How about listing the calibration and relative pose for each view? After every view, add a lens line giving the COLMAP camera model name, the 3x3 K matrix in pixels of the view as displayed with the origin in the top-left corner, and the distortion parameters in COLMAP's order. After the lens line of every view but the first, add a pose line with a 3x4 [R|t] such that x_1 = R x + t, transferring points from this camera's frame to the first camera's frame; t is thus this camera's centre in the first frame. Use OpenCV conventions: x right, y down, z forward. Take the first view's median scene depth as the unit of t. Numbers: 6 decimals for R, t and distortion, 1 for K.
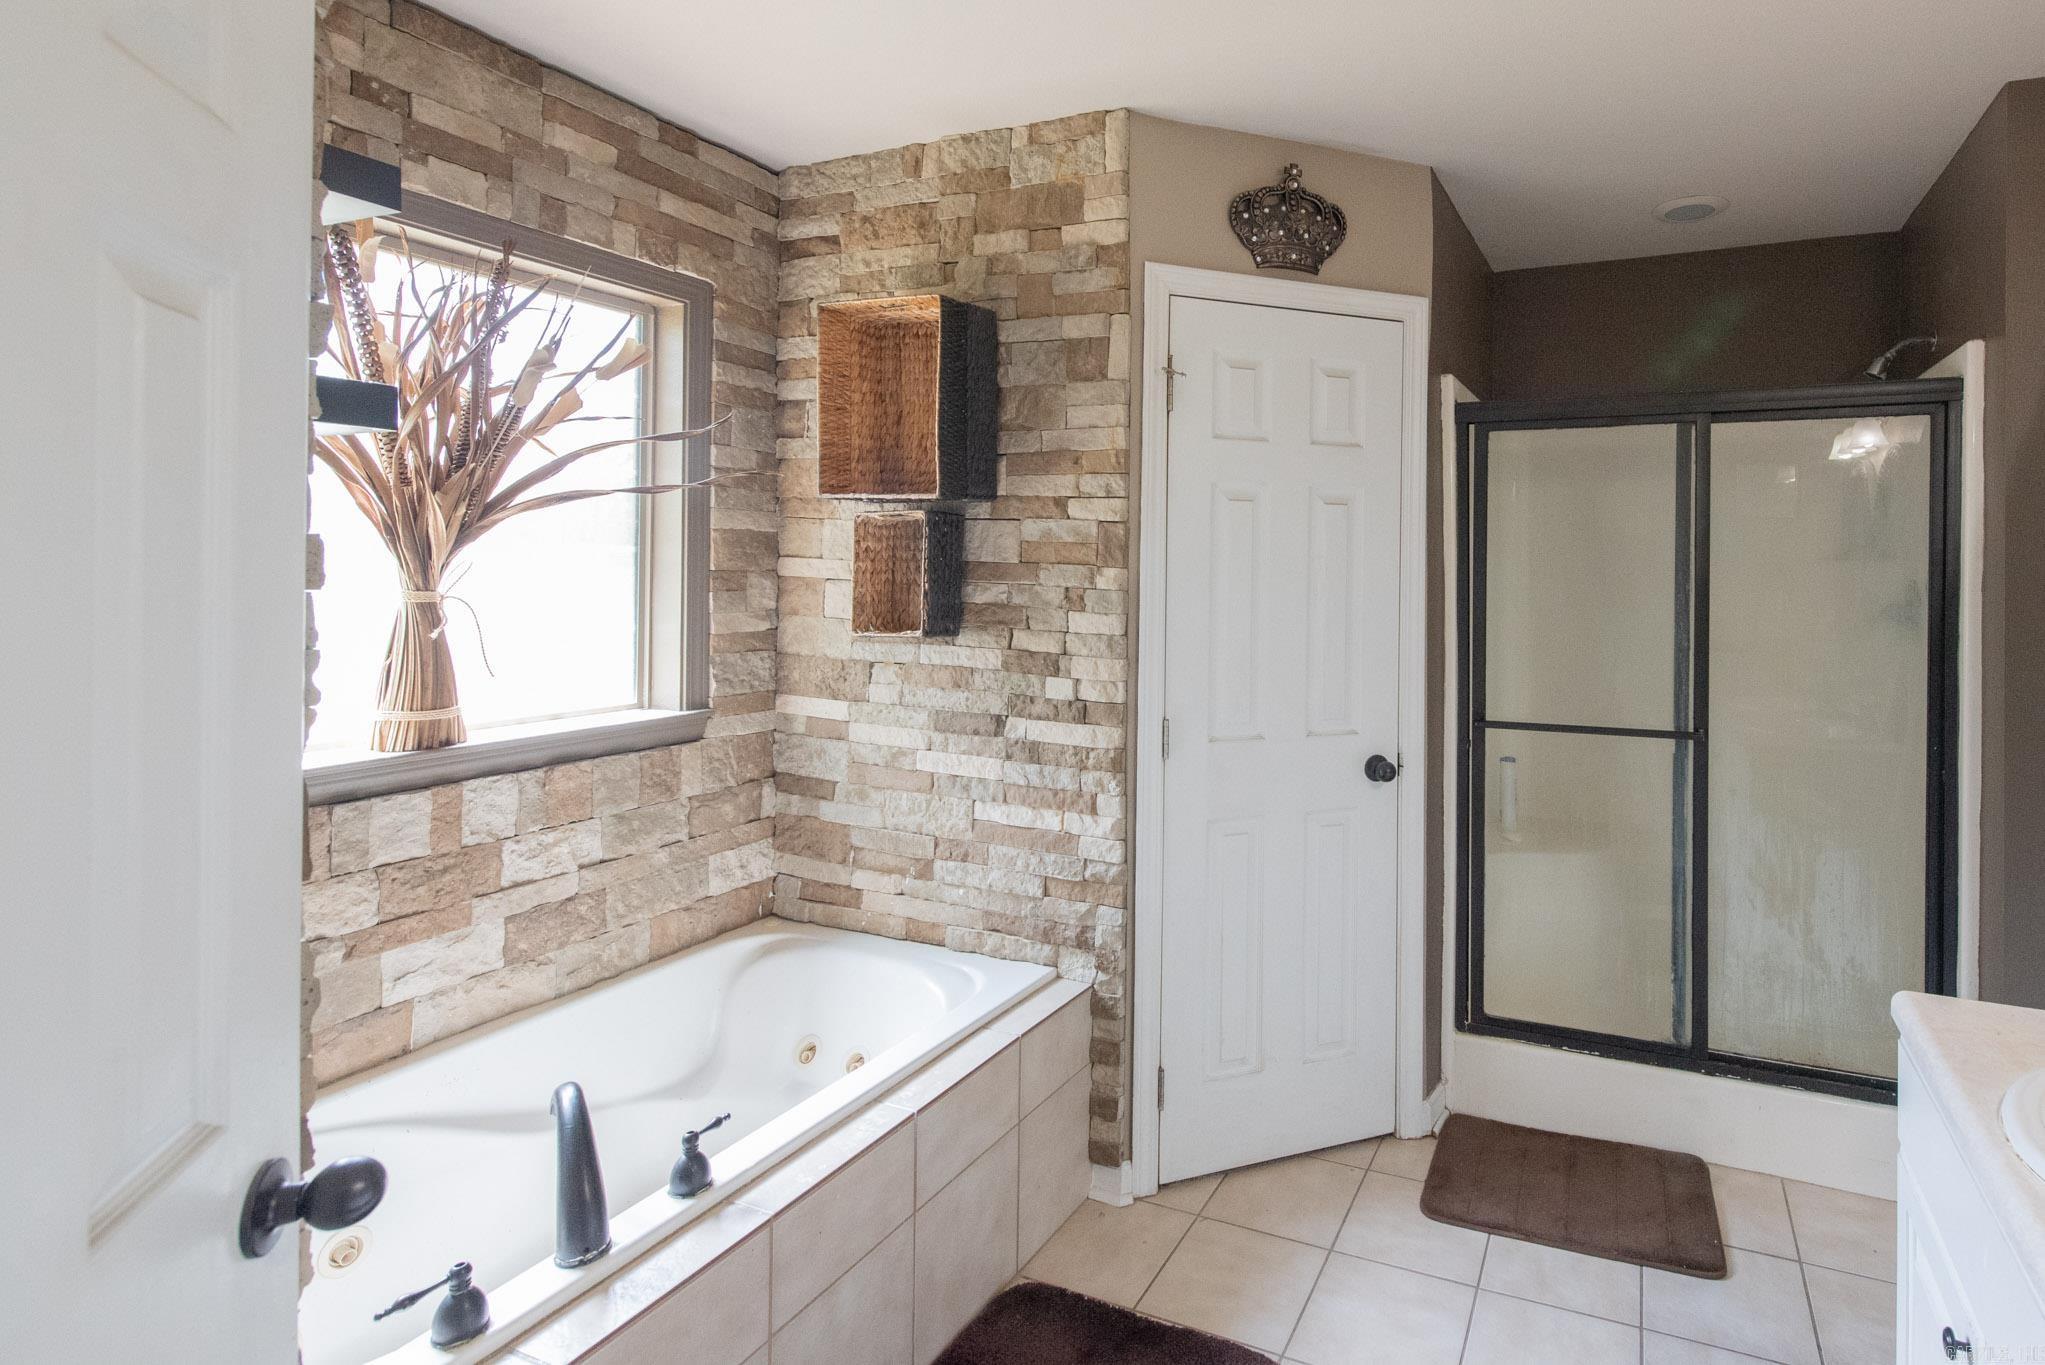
lens RADIAL K [[1197.8, 0, 1023.3], [0, 1197.8, 577.0], [0, 0, 1]] dist [-0.000817, -0.000133]
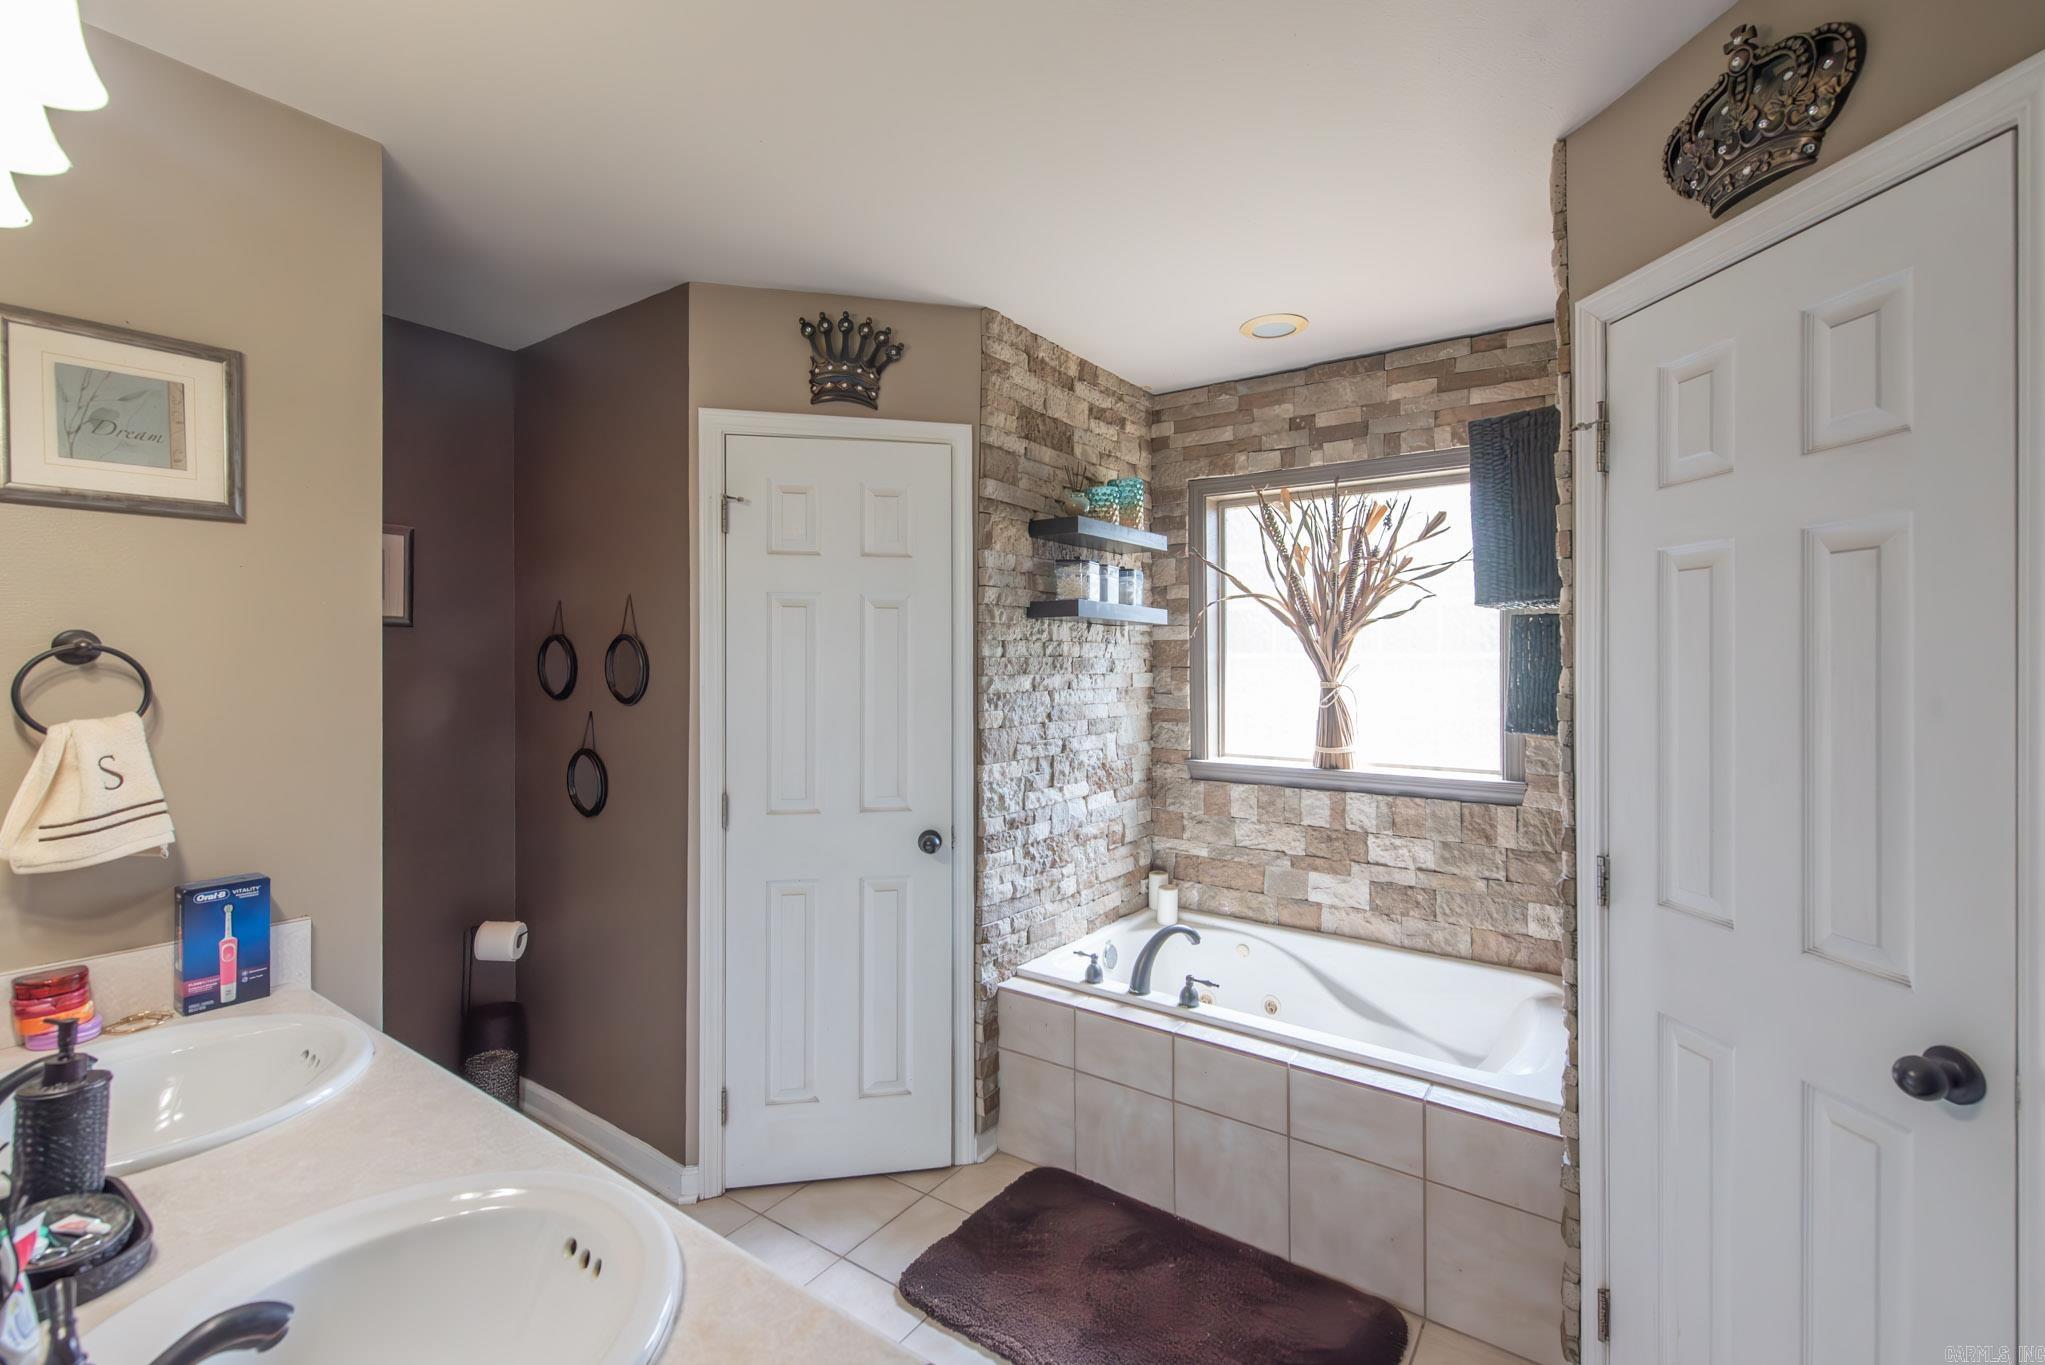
lens RADIAL K [[827.3, 0, 1059.8], [0, 827.3, 672.3], [0, 0, 1]] dist [-0.000668, -0.000104]
pose [[-0.178578, 0.001040, -0.983925, 0.760629], [-0.009072, 0.999955, 0.002703, -0.002137], [0.983884, 0.009409, -0.178561, 0.775930]]
